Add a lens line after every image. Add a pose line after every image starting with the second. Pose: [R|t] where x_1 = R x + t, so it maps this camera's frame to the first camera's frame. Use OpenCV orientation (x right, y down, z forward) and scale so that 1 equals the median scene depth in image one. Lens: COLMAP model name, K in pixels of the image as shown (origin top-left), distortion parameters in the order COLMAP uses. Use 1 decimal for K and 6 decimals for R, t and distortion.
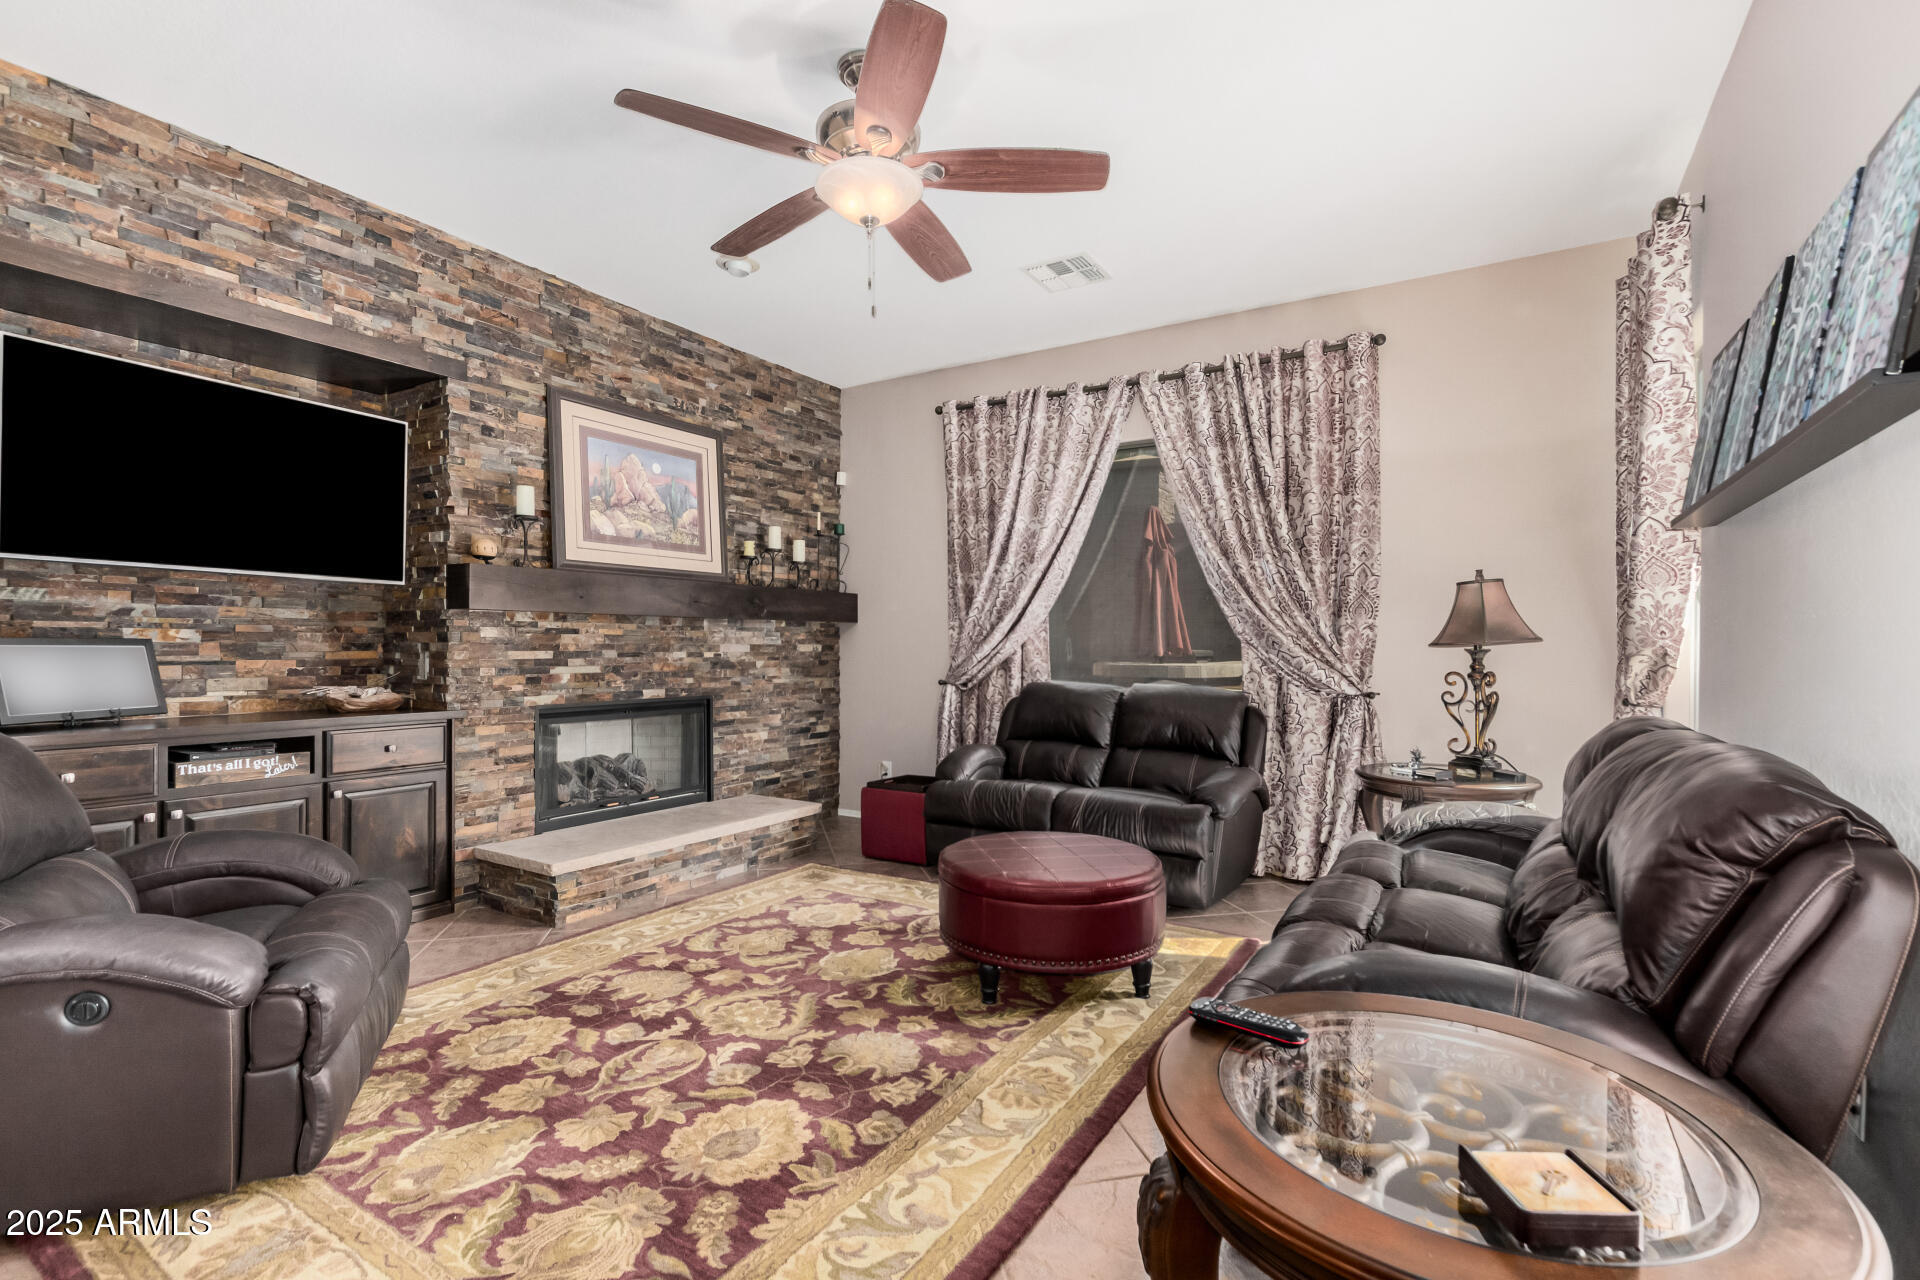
lens RADIAL K [[879.7, 0, 967.9], [0, 879.7, 645.9], [0, 0, 1]] dist [0.011704, -0.004354]
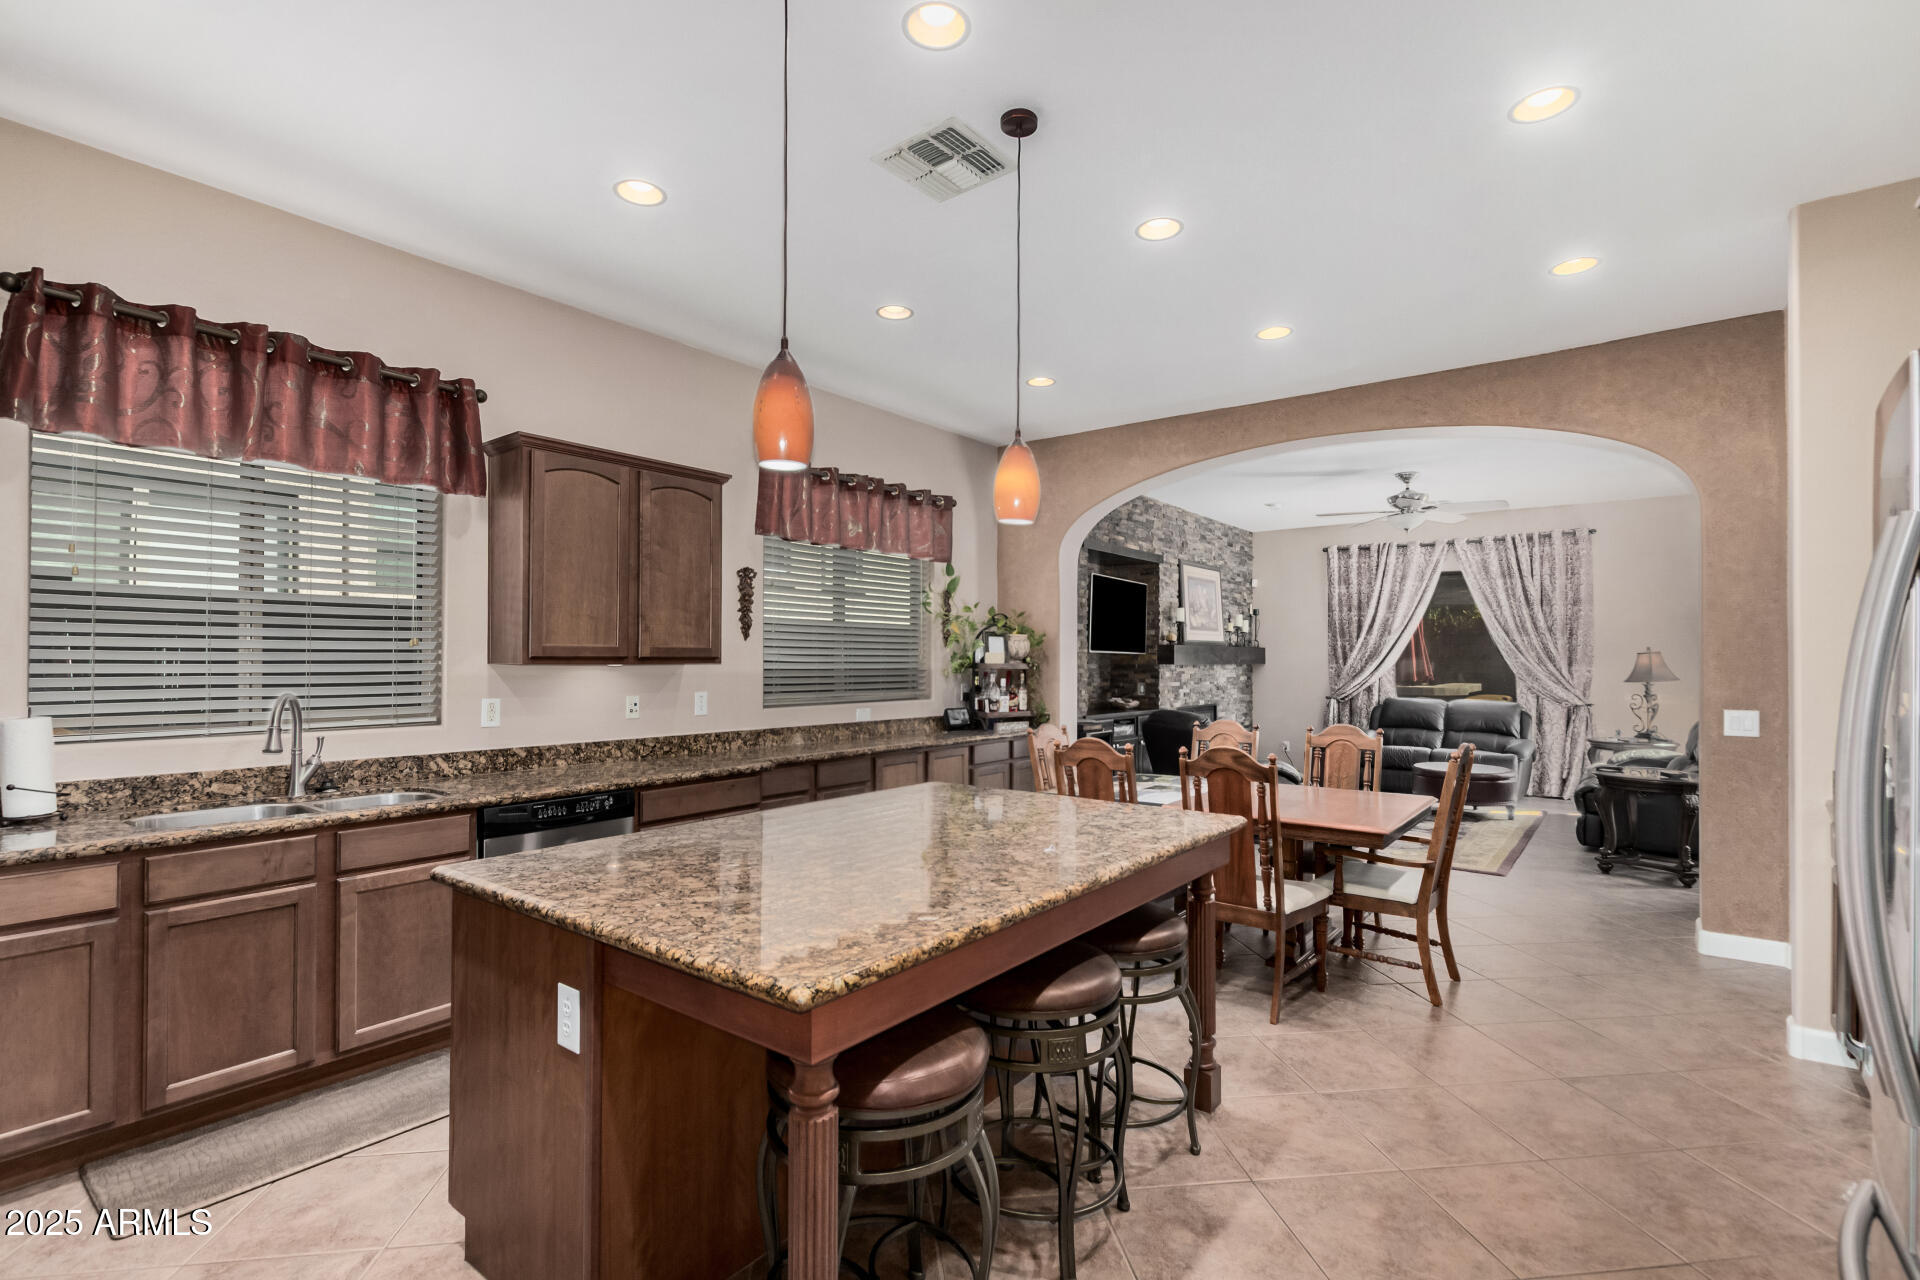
lens RADIAL K [[879.7, 0, 959.2], [0, 879.7, 651.0], [0, 0, 1]] dist [0.011704, -0.004354]
pose [[0.993439, -0.000925, -0.114360, -0.842570], [-0.000414, 0.999932, -0.011684, -0.049236], [0.114363, 0.011655, 0.993371, -1.331720]]
